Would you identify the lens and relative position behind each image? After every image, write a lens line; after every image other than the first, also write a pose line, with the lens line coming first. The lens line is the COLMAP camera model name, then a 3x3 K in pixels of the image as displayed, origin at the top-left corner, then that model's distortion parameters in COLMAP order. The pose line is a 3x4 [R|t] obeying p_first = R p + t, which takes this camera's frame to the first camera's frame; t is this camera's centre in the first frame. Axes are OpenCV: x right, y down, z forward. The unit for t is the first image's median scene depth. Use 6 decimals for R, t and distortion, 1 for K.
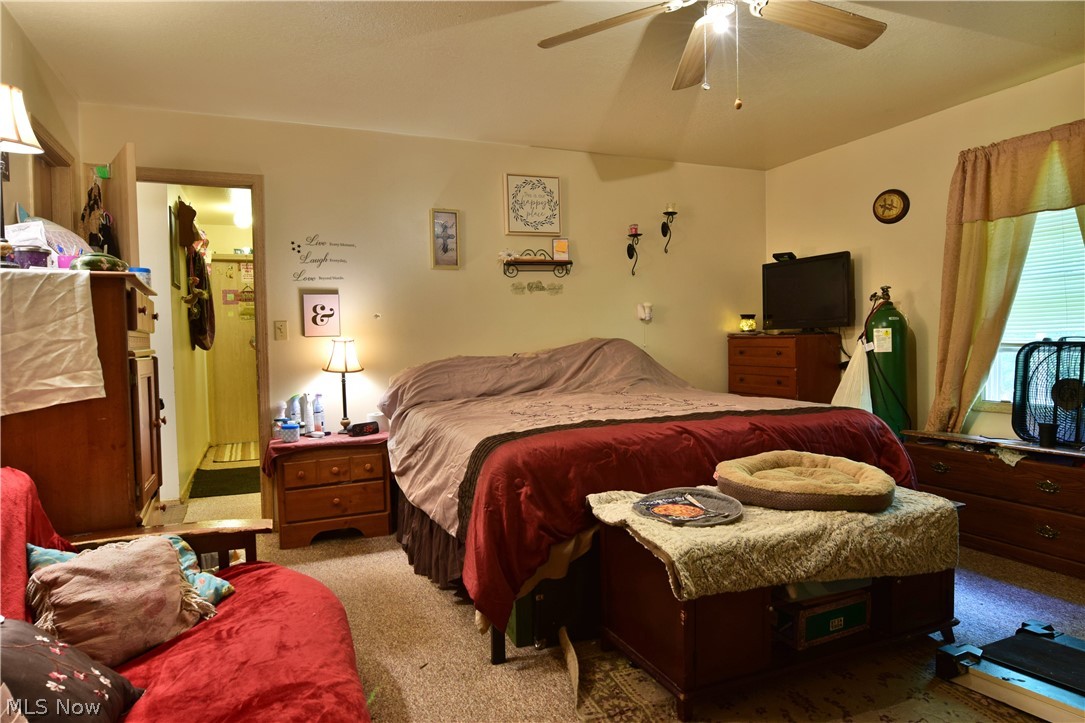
lens RADIAL K [[671.2, 0, 543.1], [0, 671.2, 362.7], [0, 0, 1]] dist [0.000544, -0.000270]
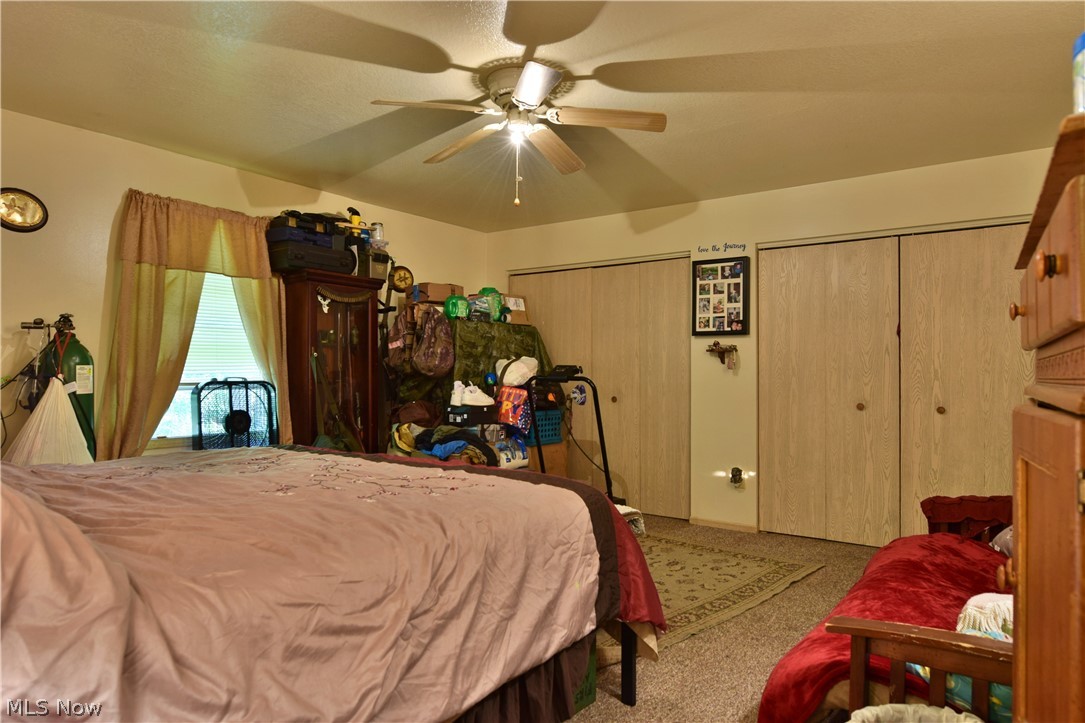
lens RADIAL K [[671.2, 0, 543.3], [0, 671.2, 365.2], [0, 0, 1]] dist [0.000544, -0.000270]
pose [[-0.492544, 0.032819, 0.869668, -0.560842], [0.038867, 0.999121, -0.015691, -0.018337], [-0.869419, 0.026073, -0.493387, 1.035141]]
